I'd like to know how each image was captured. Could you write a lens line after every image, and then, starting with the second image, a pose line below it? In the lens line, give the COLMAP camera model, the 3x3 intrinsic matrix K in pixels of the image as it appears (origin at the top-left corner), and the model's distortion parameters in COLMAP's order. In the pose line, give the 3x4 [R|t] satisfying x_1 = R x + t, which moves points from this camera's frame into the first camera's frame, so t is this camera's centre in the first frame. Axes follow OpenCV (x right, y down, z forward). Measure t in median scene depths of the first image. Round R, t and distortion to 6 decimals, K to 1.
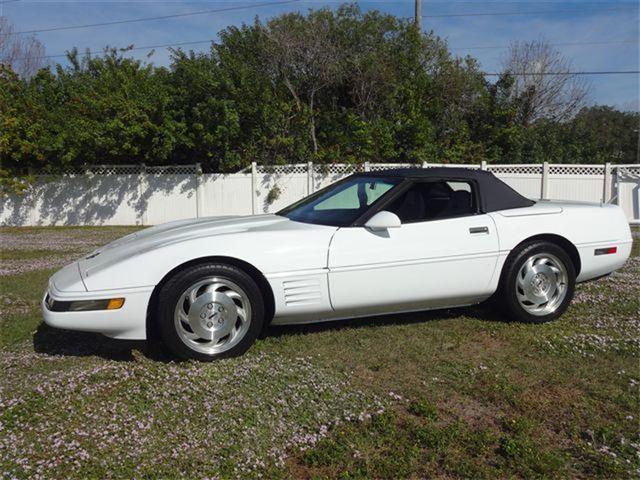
lens RADIAL K [[571.5, 0, 332.5], [0, 571.5, 228.9], [0, 0, 1]] dist [-0.005692, 0.012491]
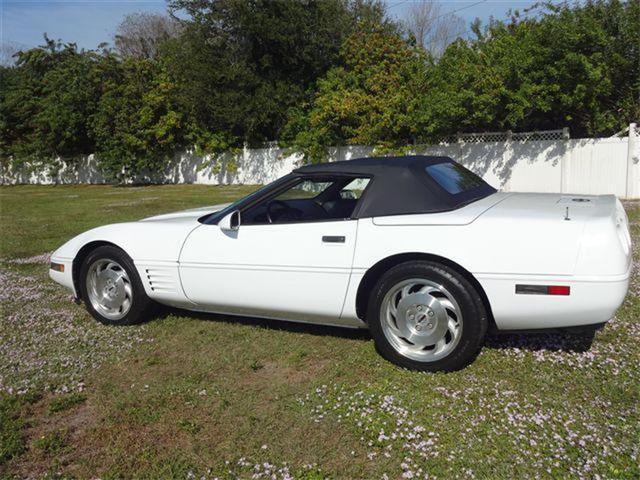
lens RADIAL K [[571.5, 0, 325.9], [0, 571.5, 239.7], [0, 0, 1]] dist [-0.005692, 0.012491]
pose [[0.683290, 0.098812, -0.723430, 0.181970], [-0.034784, 0.994081, 0.102925, -0.017637], [0.729318, -0.045164, 0.682682, 0.091287]]
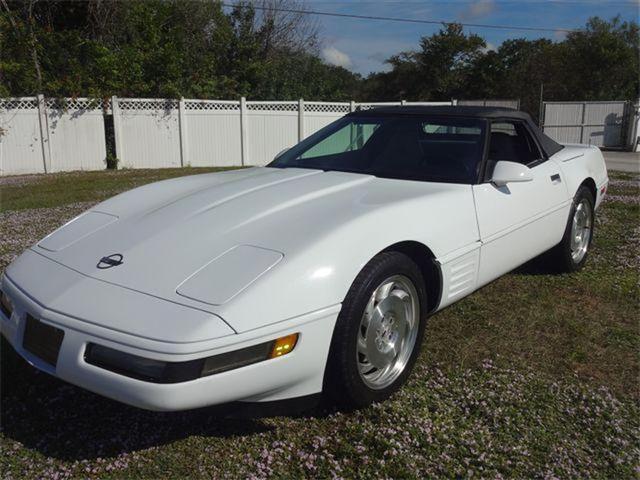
lens RADIAL K [[571.5, 0, 336.9], [0, 571.5, 226.4], [0, 0, 1]] dist [-0.005692, 0.012491]
pose [[0.859370, -0.095975, 0.502267, -0.105896], [0.042894, 0.992297, 0.116221, -0.008748], [-0.509552, -0.078333, 0.856867, 0.086289]]
